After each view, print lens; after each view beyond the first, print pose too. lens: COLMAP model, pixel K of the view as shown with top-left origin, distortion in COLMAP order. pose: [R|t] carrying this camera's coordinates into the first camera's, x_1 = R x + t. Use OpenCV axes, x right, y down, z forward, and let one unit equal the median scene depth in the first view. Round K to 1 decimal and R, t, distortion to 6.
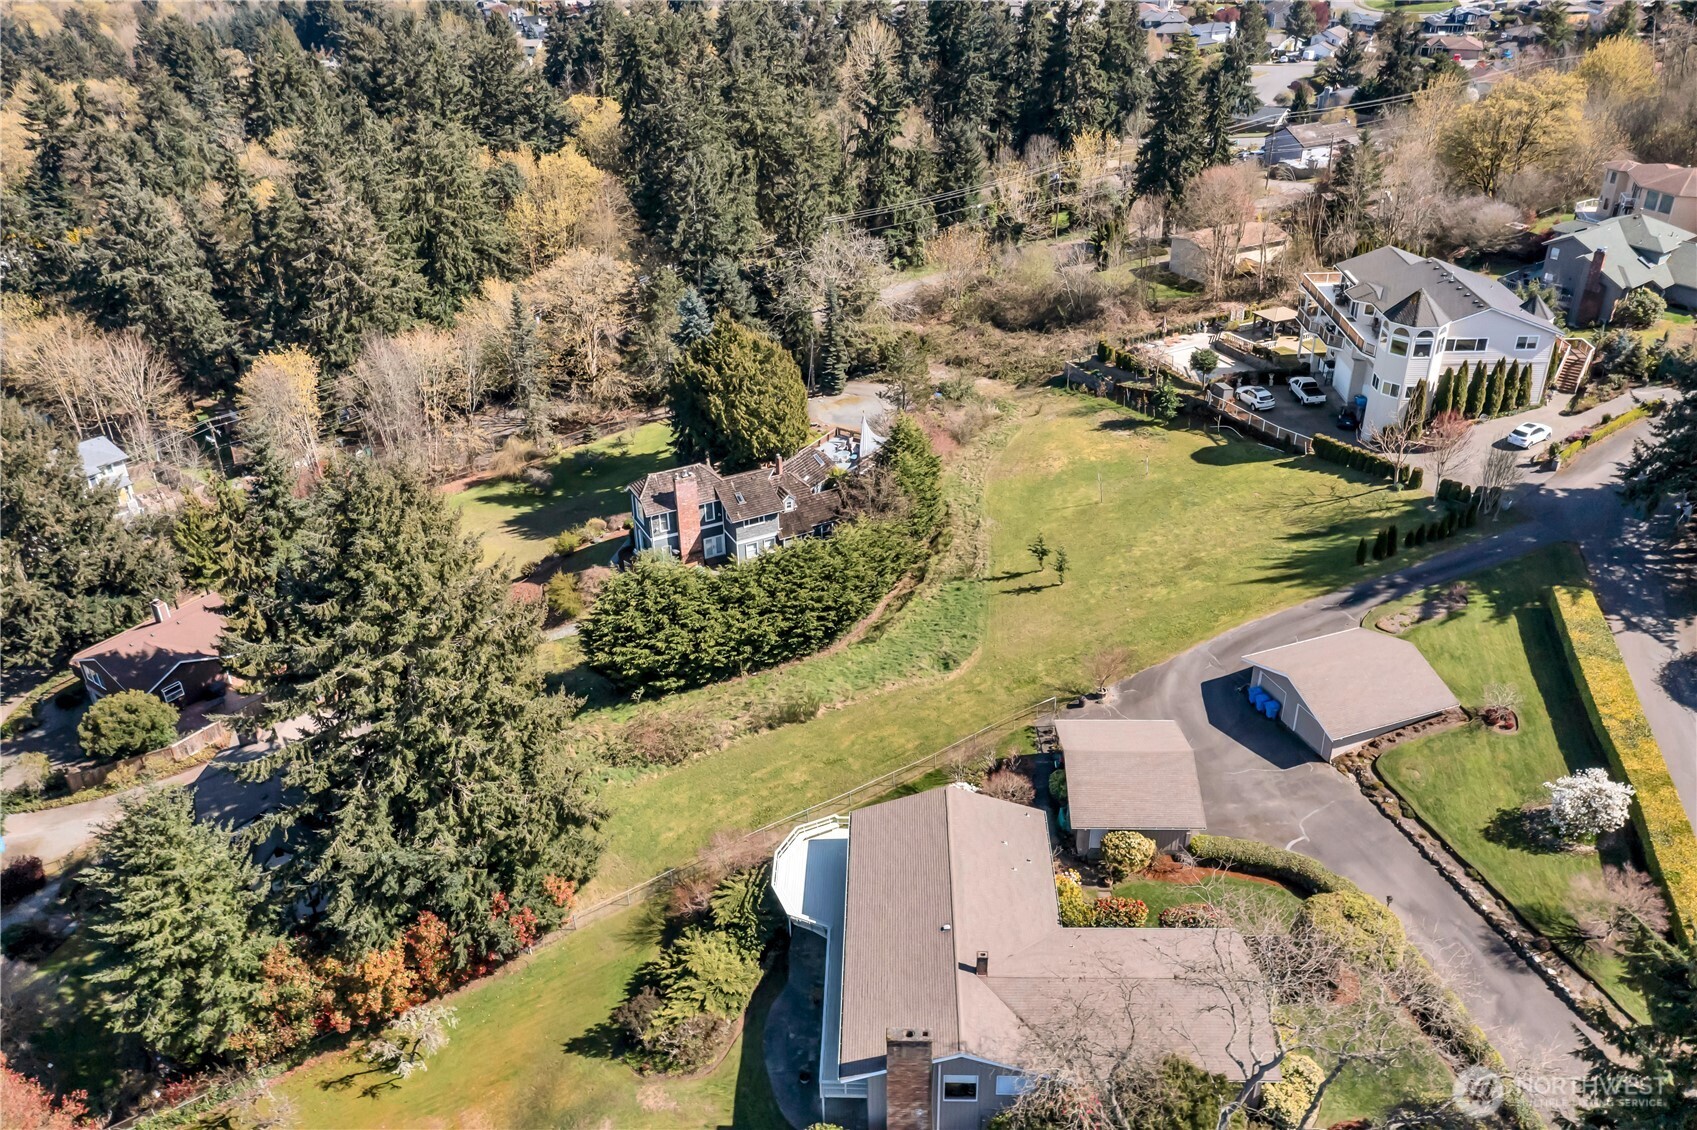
lens RADIAL K [[1347.1, 0, 847.8], [0, 1347.1, 564.1], [0, 0, 1]] dist [0.001384, 0.009982]
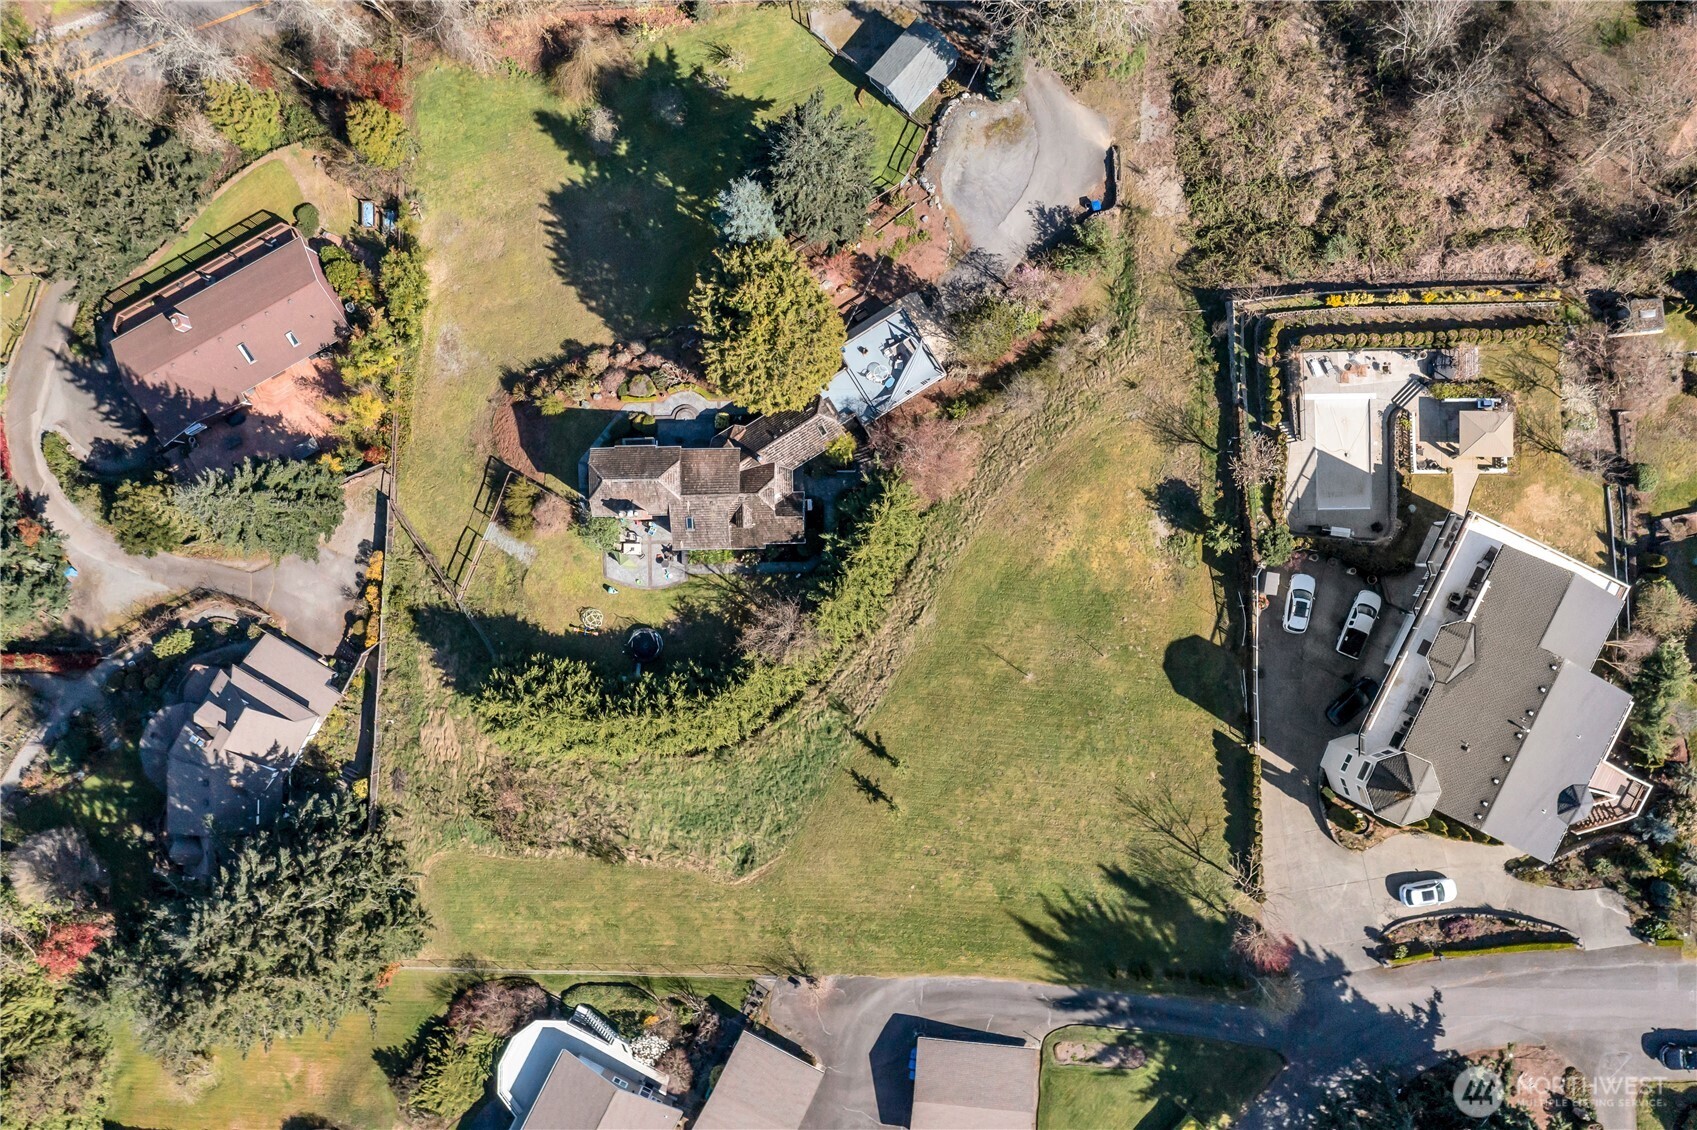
lens RADIAL K [[1347.1, 0, 862.1], [0, 1347.1, 571.6], [0, 0, 1]] dist [0.001384, 0.009982]
pose [[0.902884, 0.429876, 0.002574, 0.054344], [-0.210987, 0.437912, 0.873909, -1.089067], [0.374546, -0.789582, 0.486083, 0.658532]]
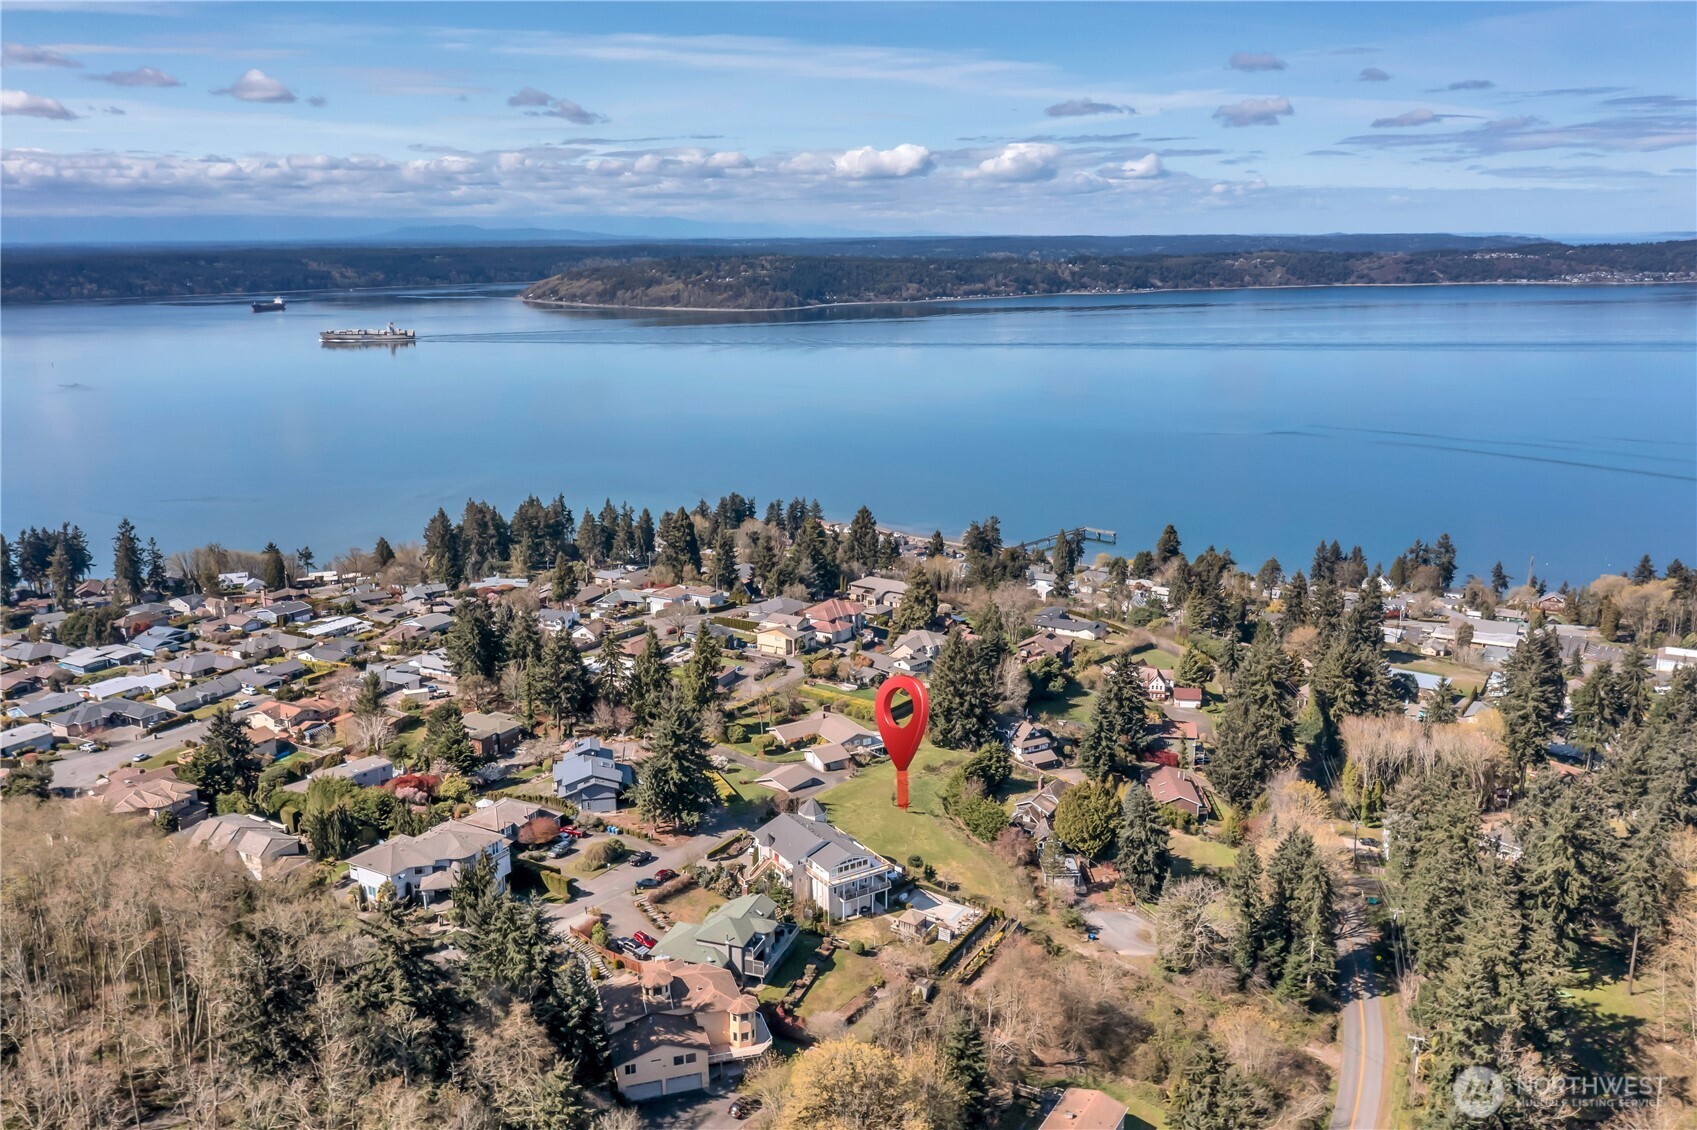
lens RADIAL K [[1347.1, 0, 853.6], [0, 1347.1, 563.2], [0, 0, 1]] dist [0.001384, 0.009982]
pose [[-0.834229, 0.145707, -0.531819, 1.744188], [-0.262704, 0.742951, 0.615639, -2.182949], [0.484819, 0.653294, -0.581513, 2.411871]]
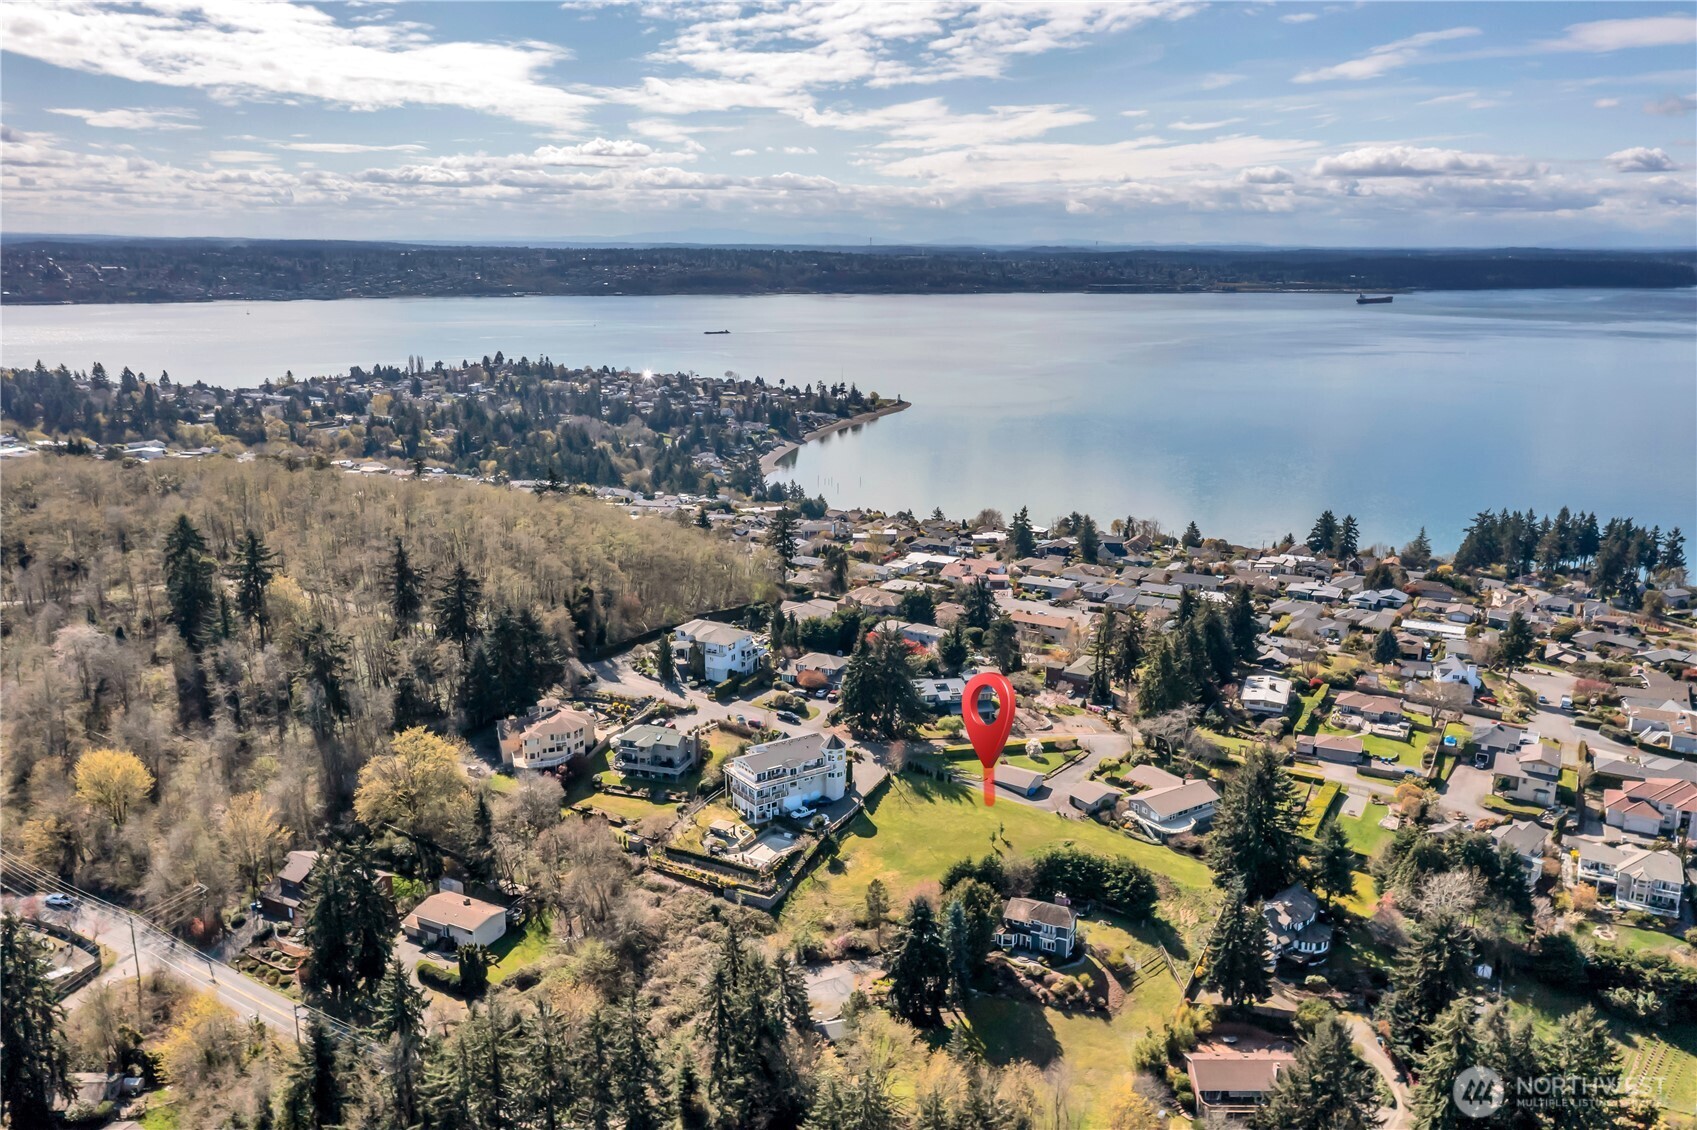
lens RADIAL K [[1347.1, 0, 860.5], [0, 1347.1, 582.8], [0, 0, 1]] dist [0.001384, 0.009982]
pose [[-0.586093, -0.192060, 0.787152, -1.781408], [0.406566, 0.770630, 0.490748, -1.904466], [-0.700856, 0.607653, -0.373576, 2.017326]]
